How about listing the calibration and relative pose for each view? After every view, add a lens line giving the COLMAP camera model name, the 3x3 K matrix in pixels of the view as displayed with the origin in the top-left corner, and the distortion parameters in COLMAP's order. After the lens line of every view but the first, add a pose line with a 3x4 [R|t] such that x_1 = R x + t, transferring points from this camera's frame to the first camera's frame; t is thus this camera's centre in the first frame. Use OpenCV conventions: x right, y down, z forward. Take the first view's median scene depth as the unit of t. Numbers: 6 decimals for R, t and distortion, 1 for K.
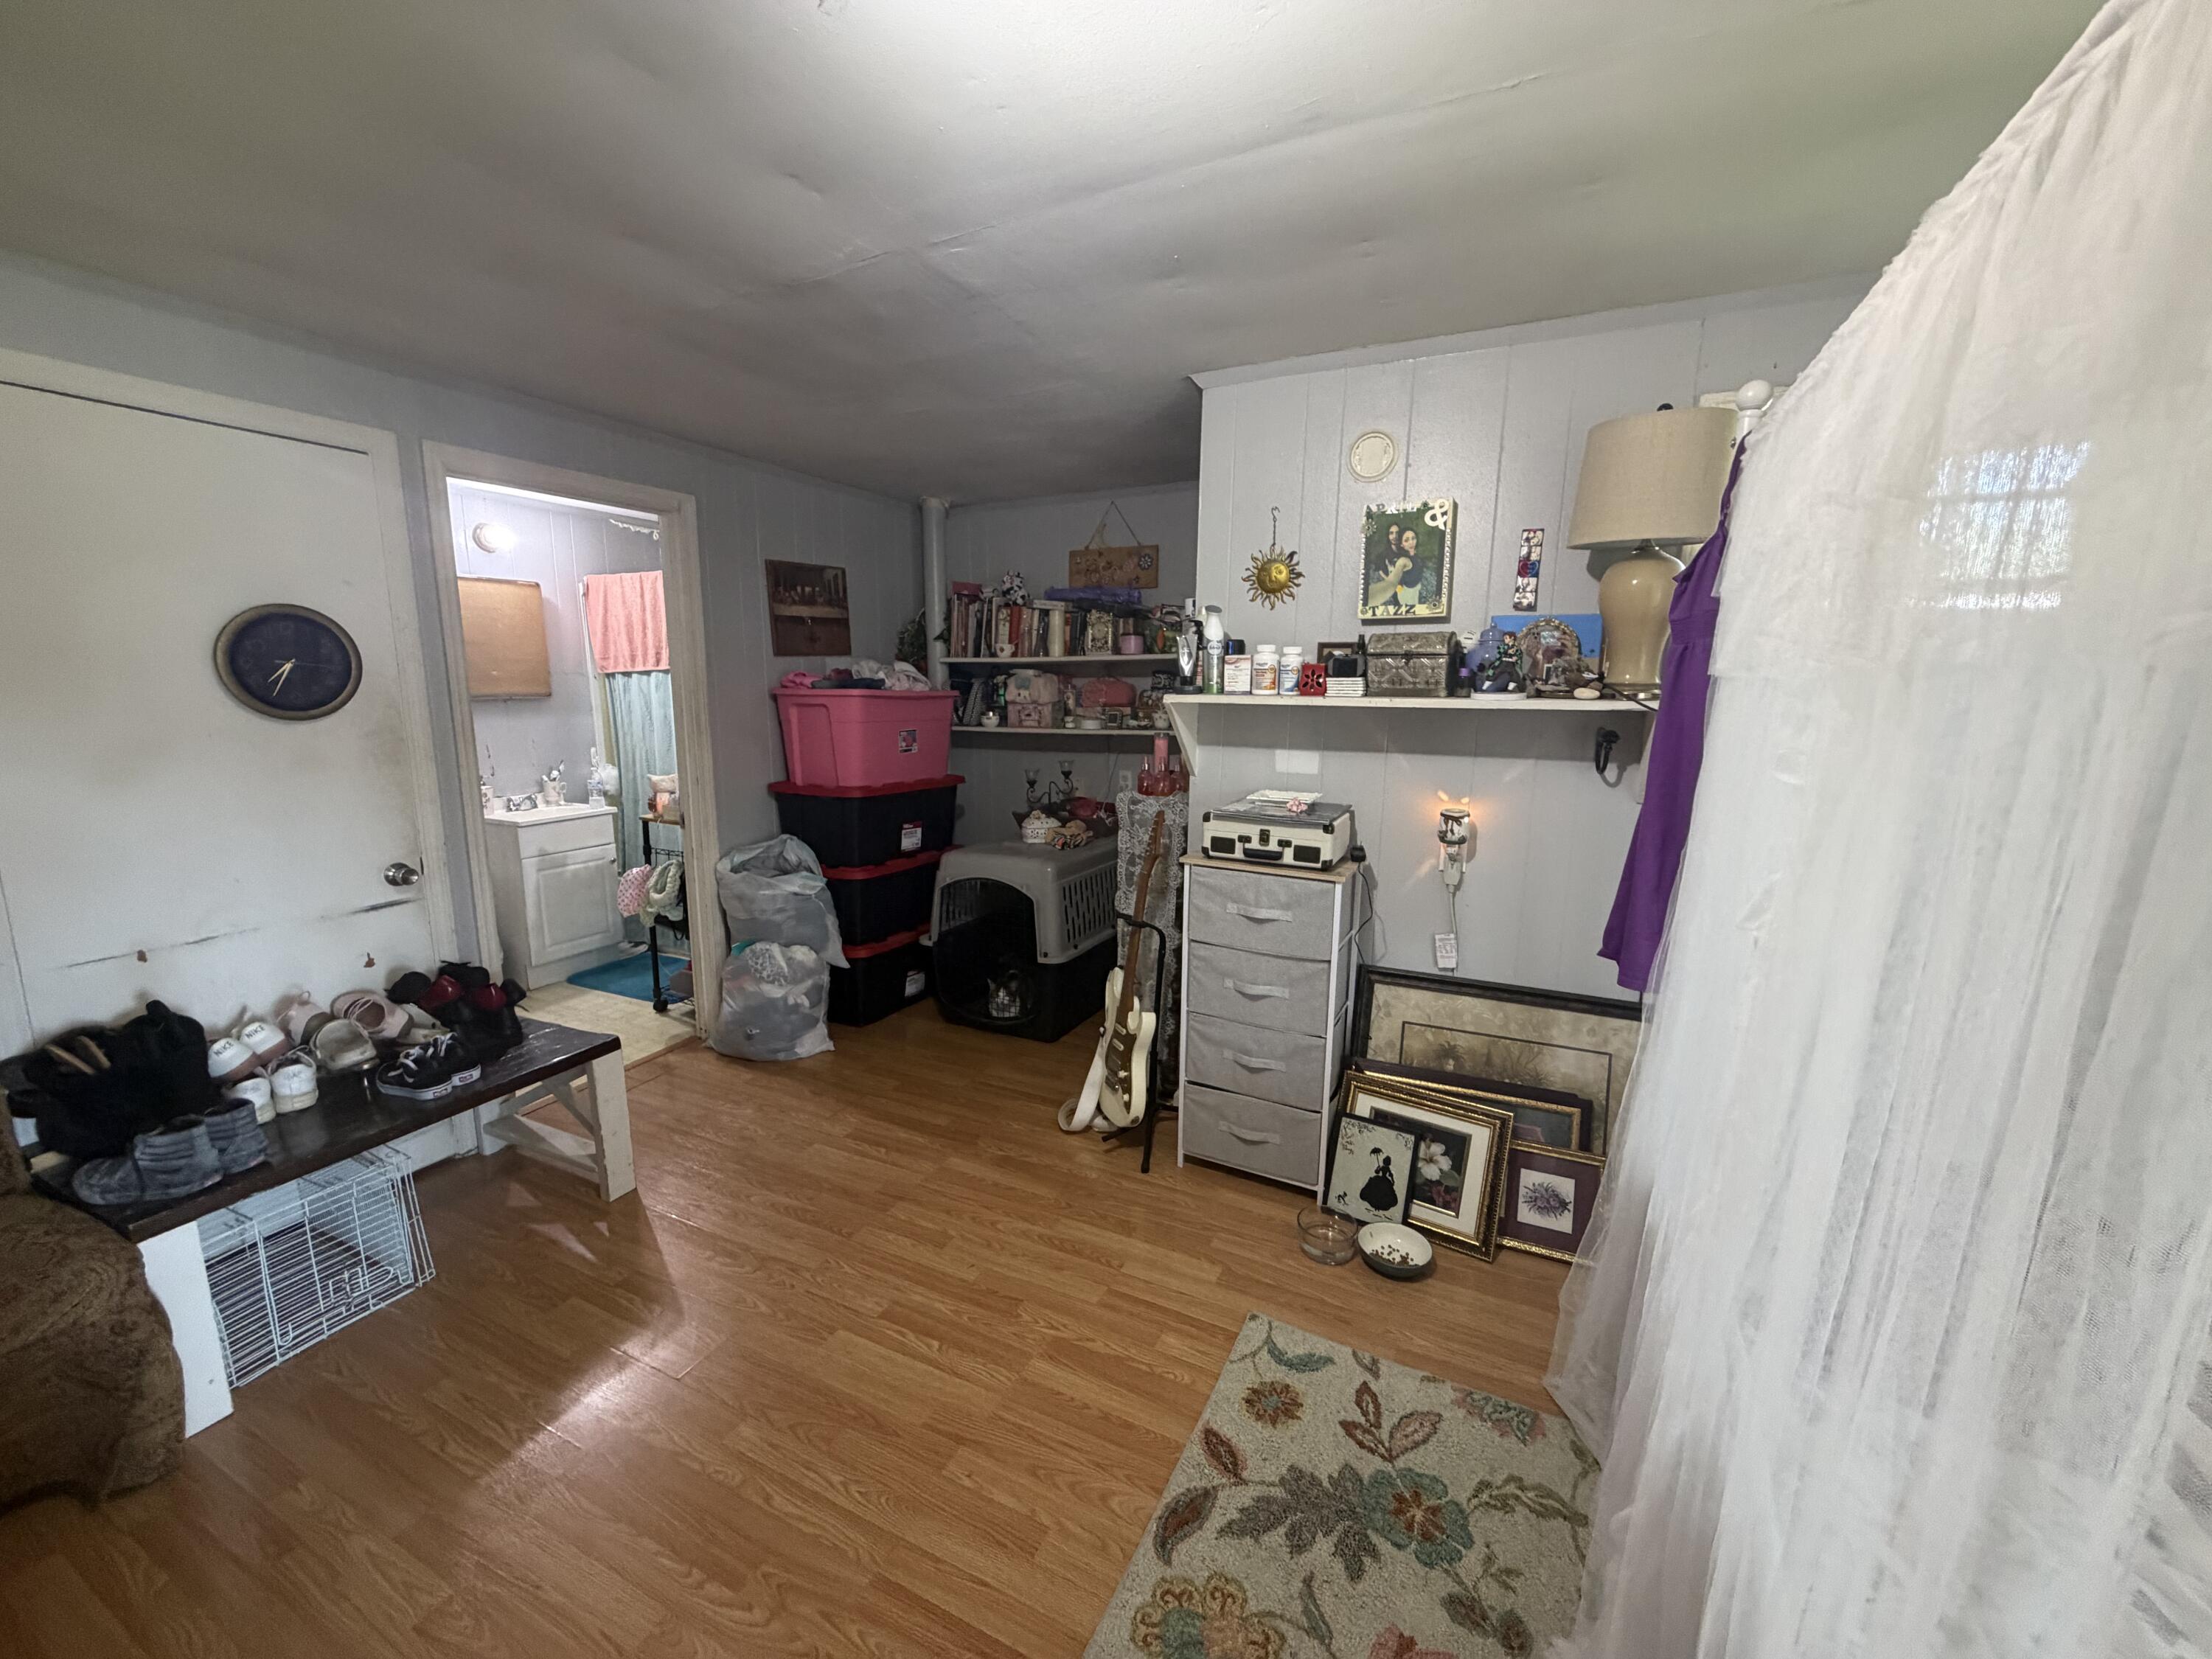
lens RADIAL K [[879.0, 0, 1099.5], [0, 879.0, 832.2], [0, 0, 1]] dist [-0.001574, 0.000219]
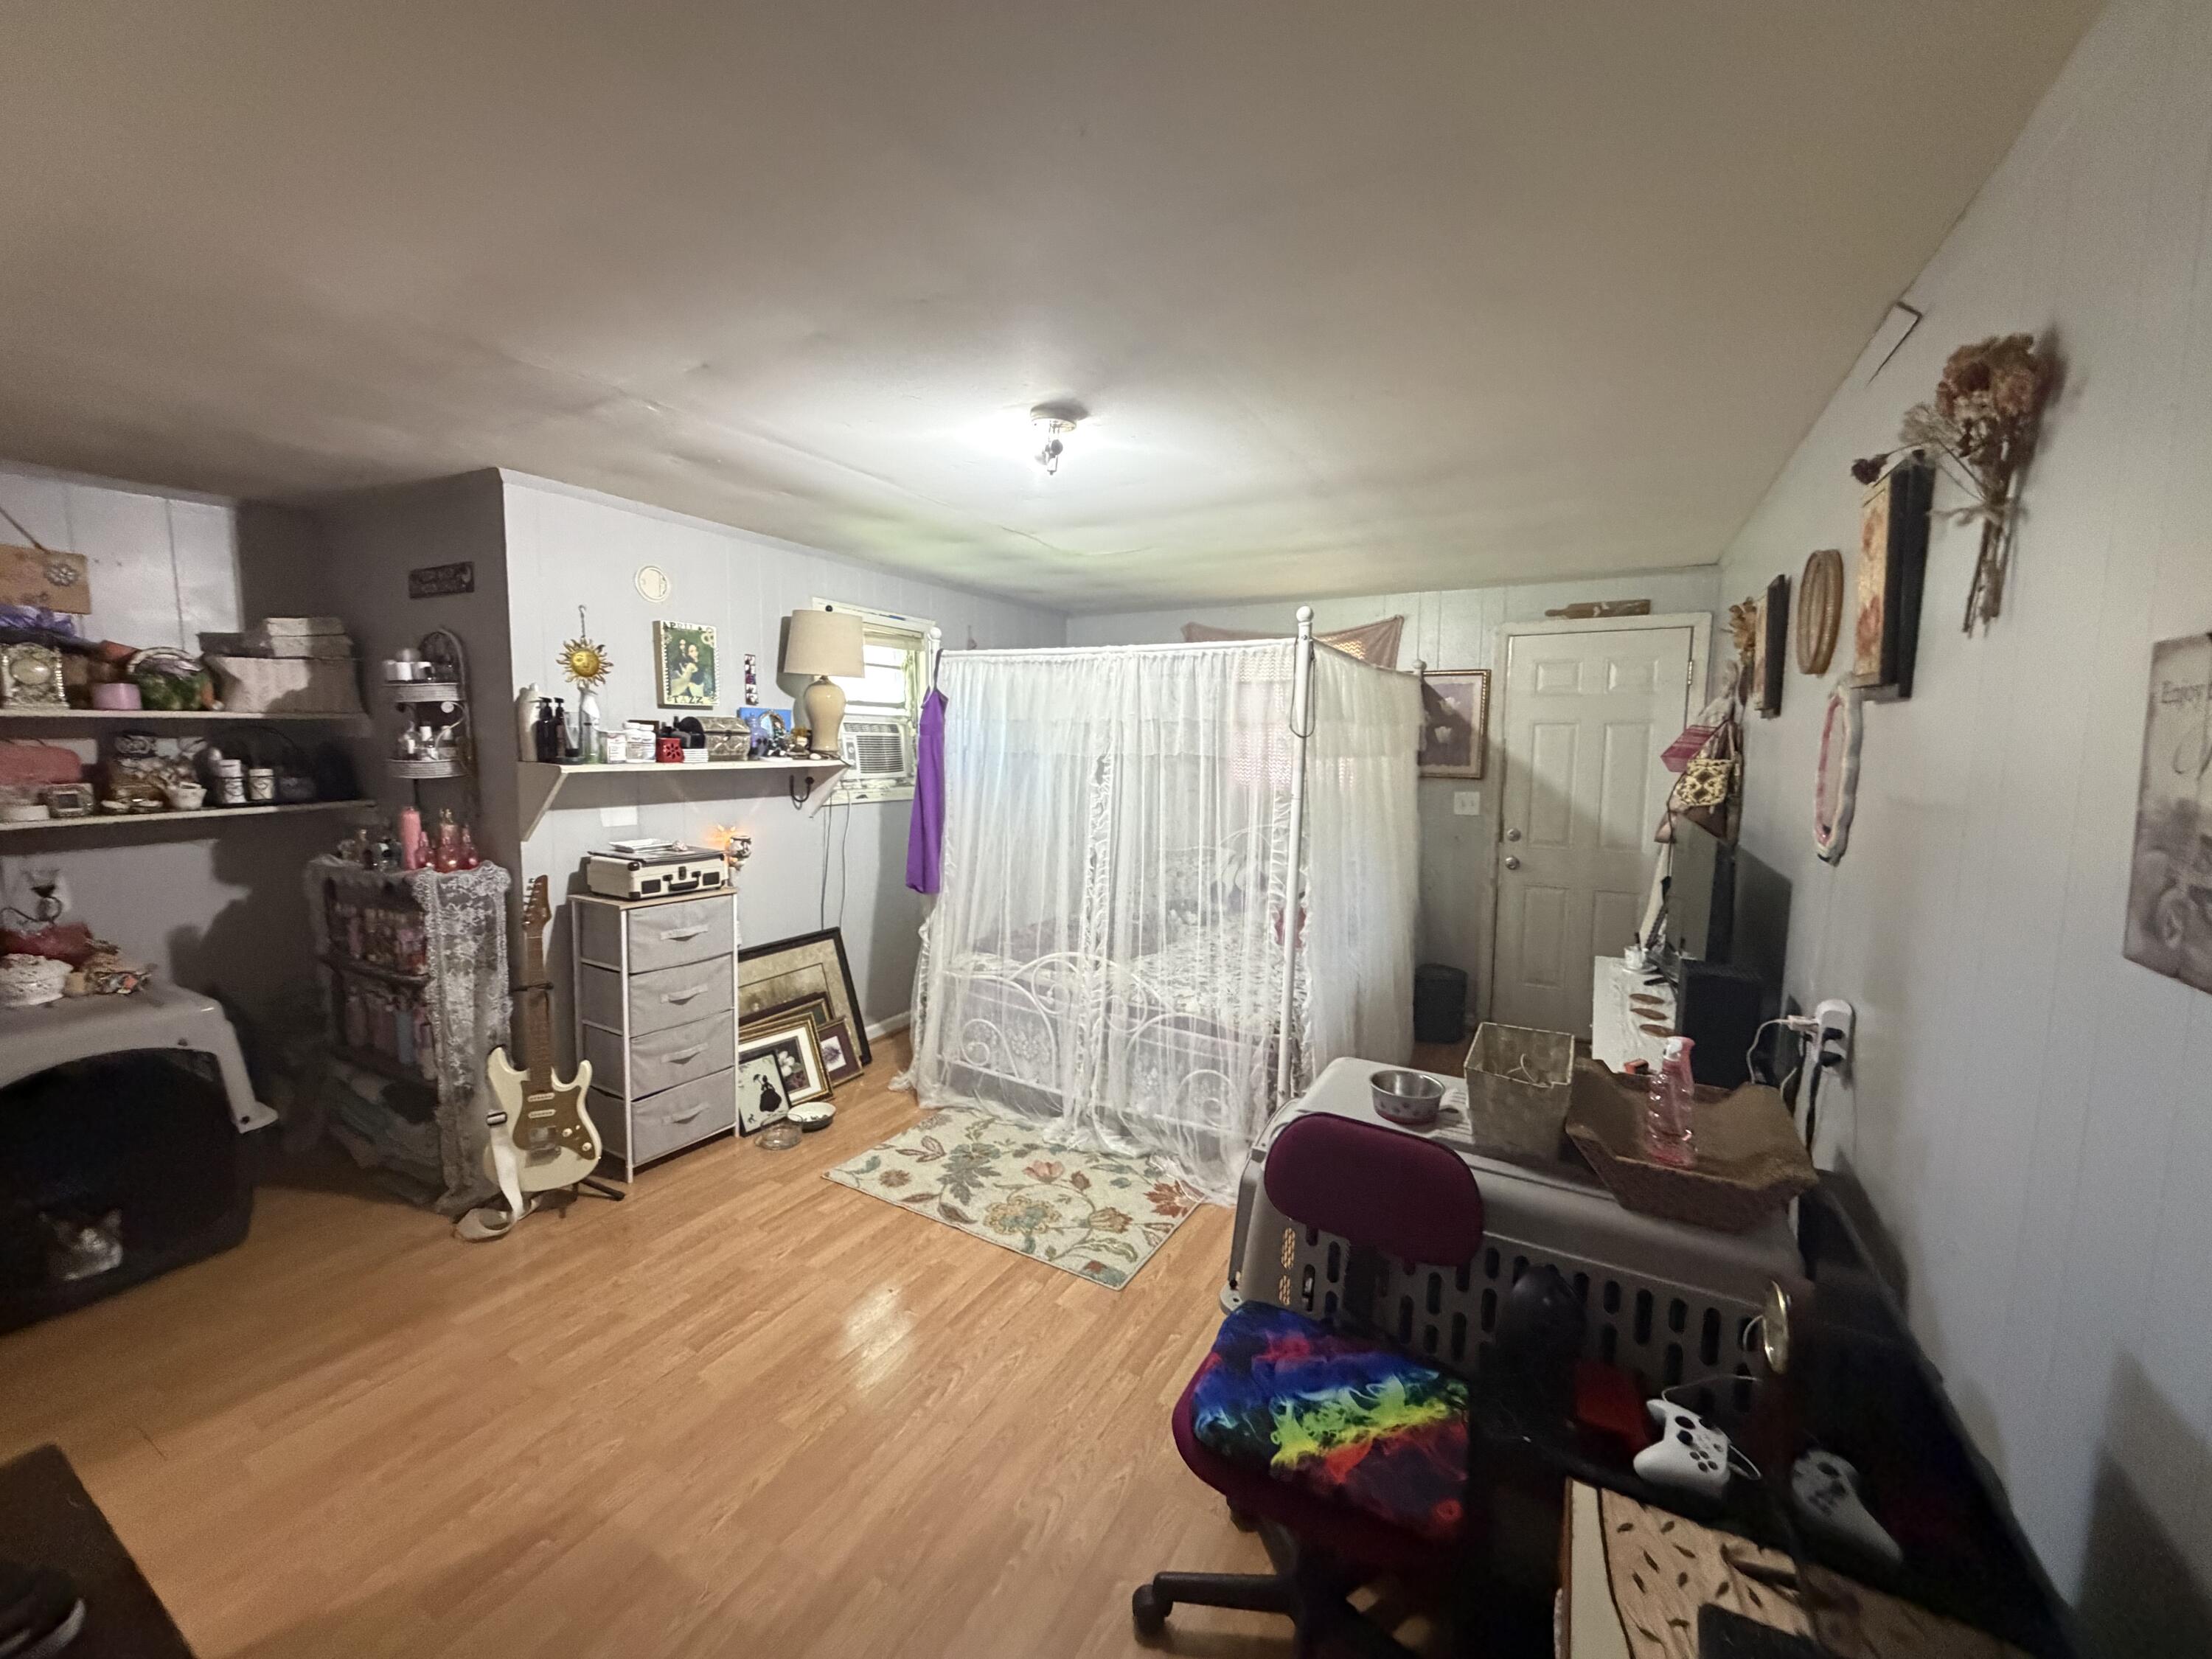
lens RADIAL K [[879.0, 0, 1099.6], [0, 879.0, 831.2], [0, 0, 1]] dist [-0.001574, 0.000219]
pose [[0.053618, -0.111346, 0.992334, -1.053129], [0.153713, 0.982839, 0.101975, -0.091620], [-0.986660, 0.147067, 0.069814, 0.299065]]
